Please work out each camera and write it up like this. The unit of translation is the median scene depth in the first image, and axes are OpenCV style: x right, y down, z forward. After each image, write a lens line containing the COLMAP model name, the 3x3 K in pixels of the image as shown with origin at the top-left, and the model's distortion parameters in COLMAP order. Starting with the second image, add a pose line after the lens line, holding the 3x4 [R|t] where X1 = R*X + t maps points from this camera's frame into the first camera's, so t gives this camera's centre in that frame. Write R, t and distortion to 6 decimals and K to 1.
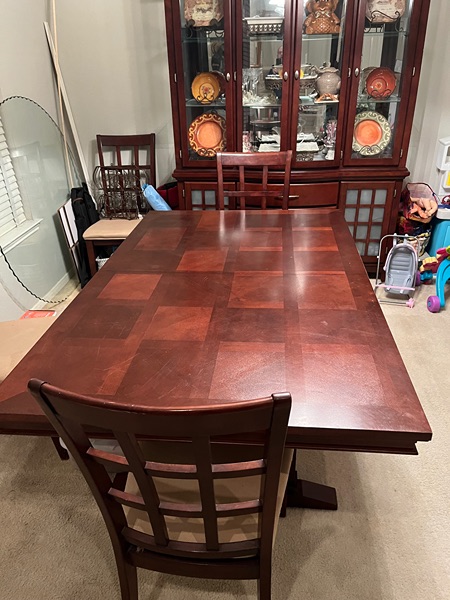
lens RADIAL K [[441.7, 0, 223.4], [0, 441.7, 304.4], [0, 0, 1]] dist [0.008348, -0.023867]
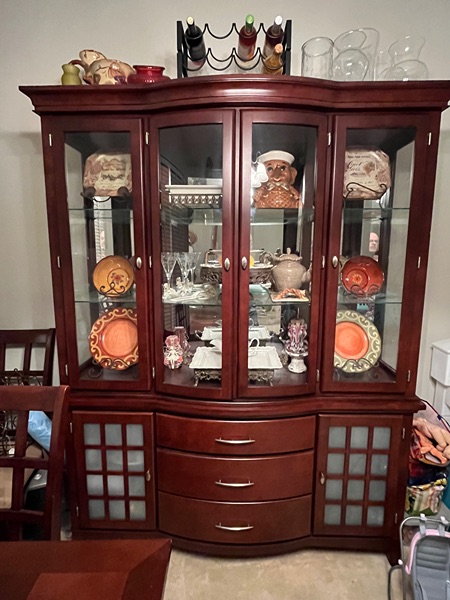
lens RADIAL K [[344.2, 0, 223.5], [0, 344.2, 297.7], [0, 0, 1]] dist [-0.025164, -0.001970]
pose [[0.996193, 0.018738, 0.085139, 0.083126], [0.012972, 0.933891, -0.357321, -0.259401], [-0.086206, 0.357065, 0.930093, 0.490542]]
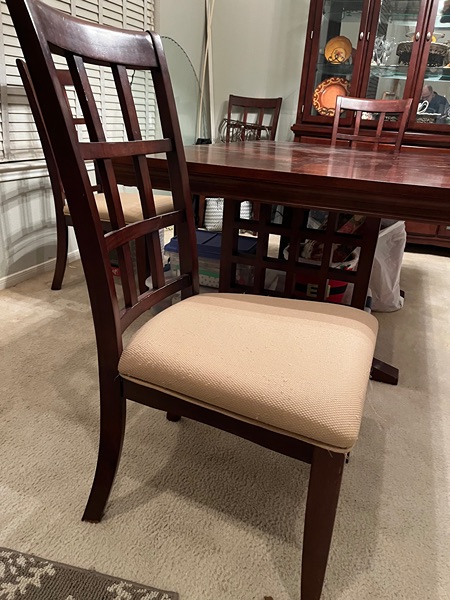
lens RADIAL K [[441.7, 0, 228.4], [0, 441.7, 302.9], [0, 0, 1]] dist [0.008348, -0.023867]
pose [[0.961376, 0.188574, -0.200488, 0.033162], [-0.207347, 0.975234, -0.076981, 0.240534], [0.181006, 0.115578, 0.976667, -0.021972]]
